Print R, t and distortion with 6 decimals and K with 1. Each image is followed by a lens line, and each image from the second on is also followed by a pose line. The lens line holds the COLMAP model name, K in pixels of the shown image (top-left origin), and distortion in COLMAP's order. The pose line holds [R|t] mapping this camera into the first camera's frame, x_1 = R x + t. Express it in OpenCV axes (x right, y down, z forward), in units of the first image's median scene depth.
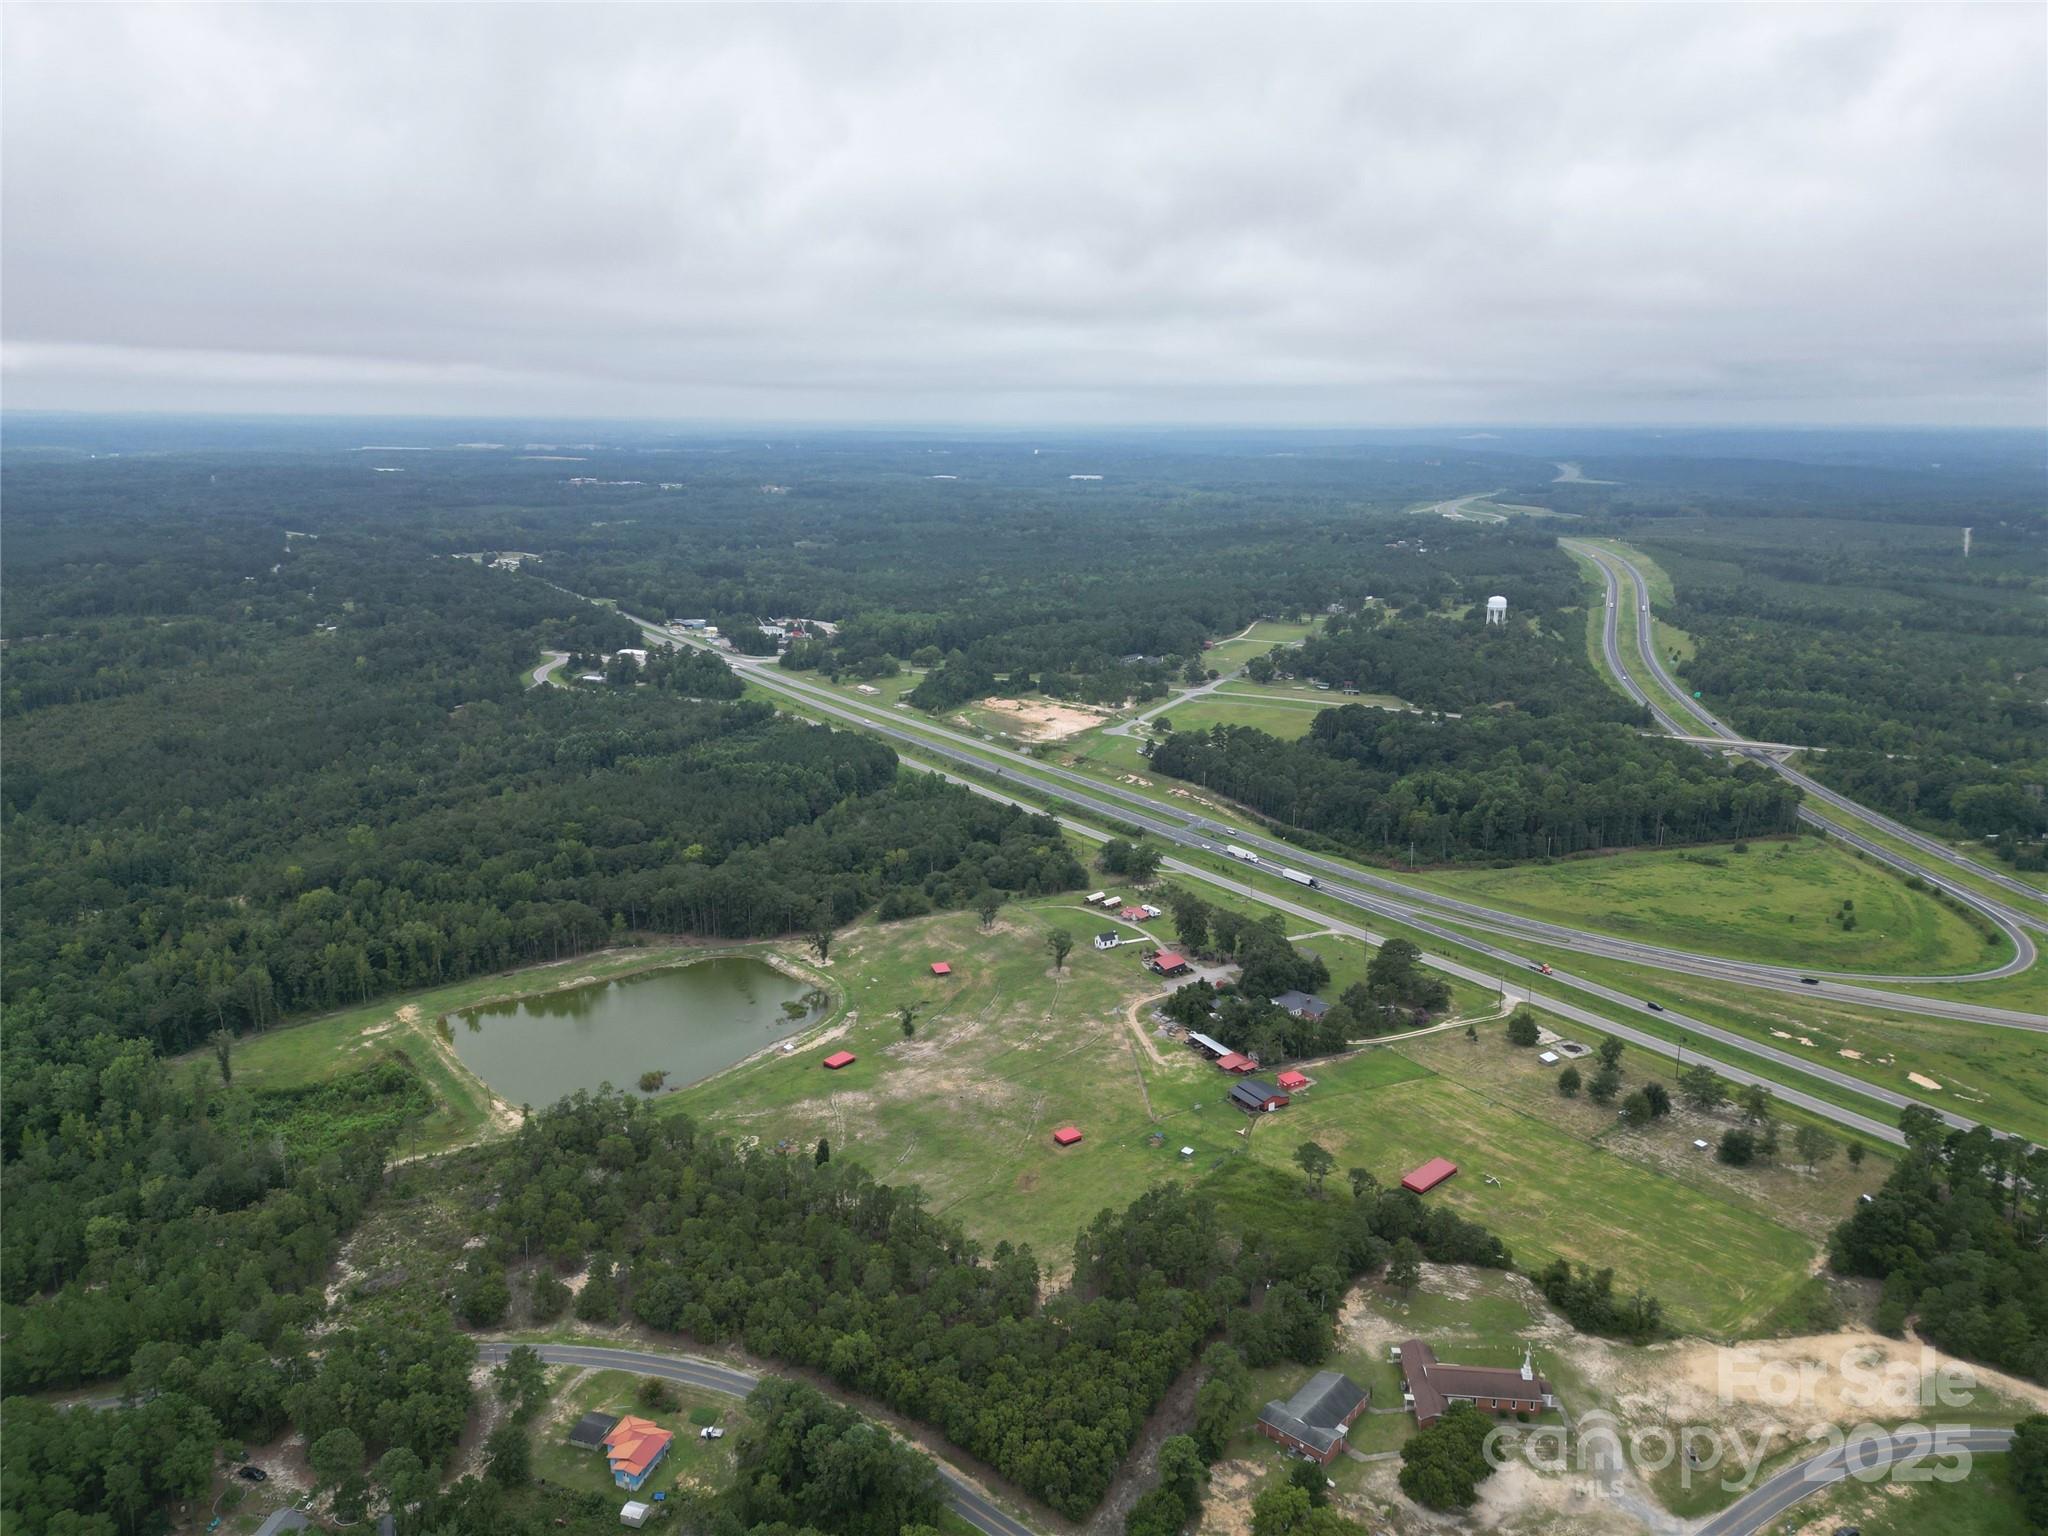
lens RADIAL K [[1454.7, 0, 1024.0], [0, 1454.7, 768.0], [0, 0, 1]] dist [-0.003180, -0.020854]
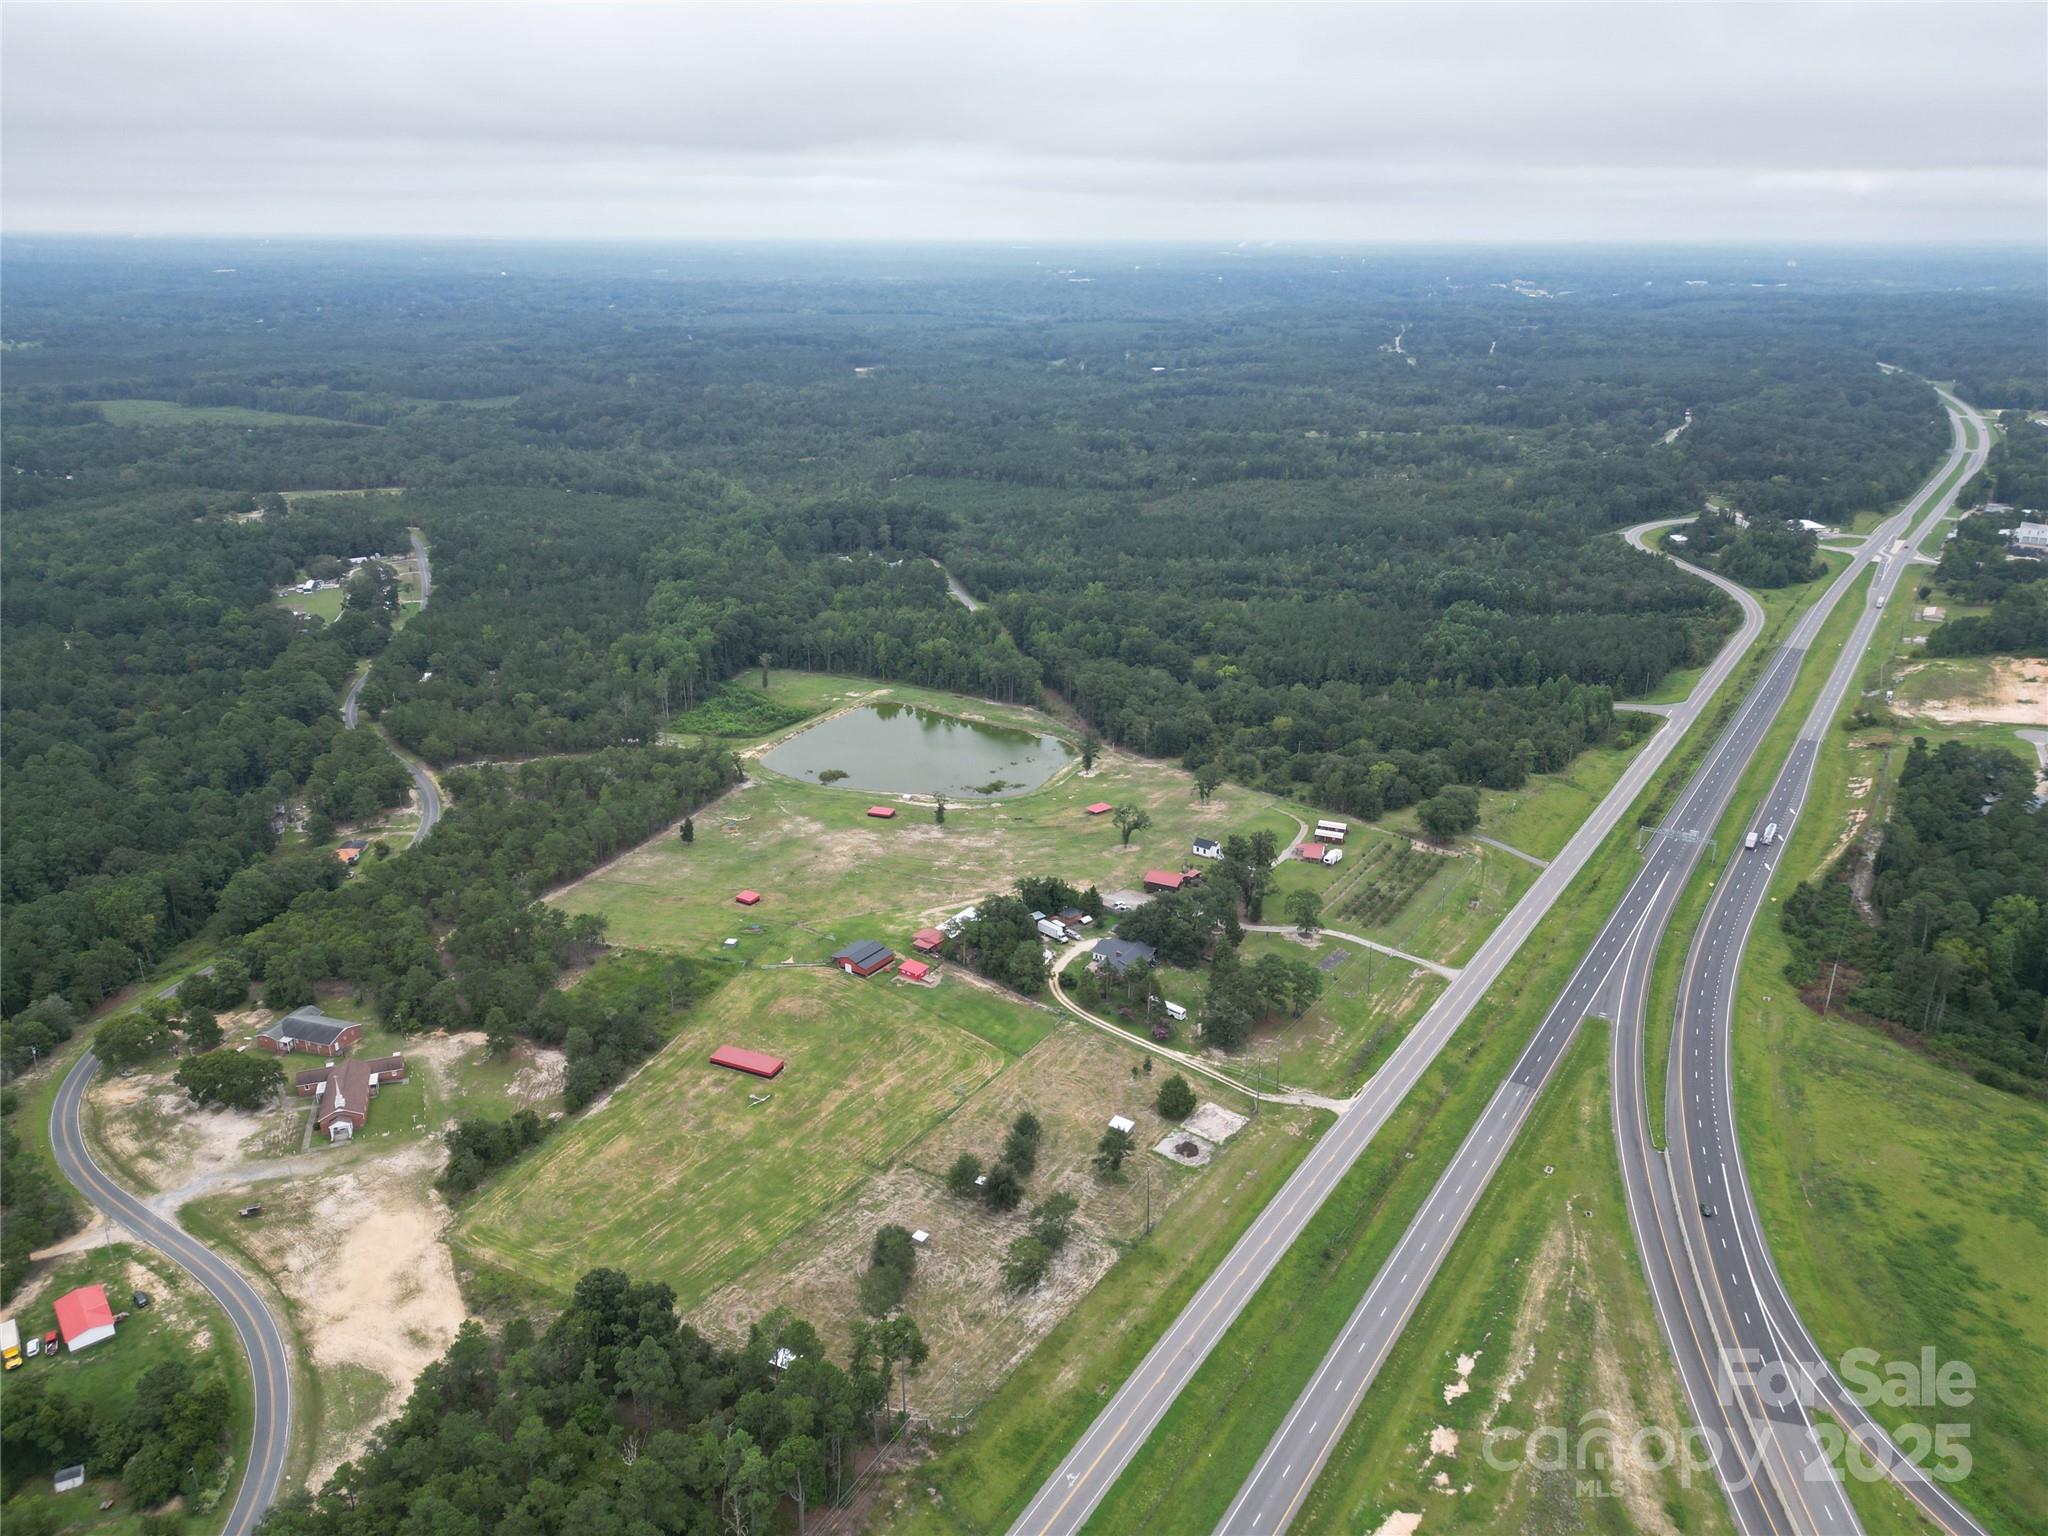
lens RADIAL K [[1408.8, 0, 1024.0], [0, 1408.8, 768.0], [0, 0, 1]] dist [0.002838, -0.002345]
pose [[0.409502, 0.331787, -0.849838, 1.238283], [-0.227197, 0.939264, 0.257223, -0.214968], [0.883566, 0.087748, 0.460012, 0.808062]]
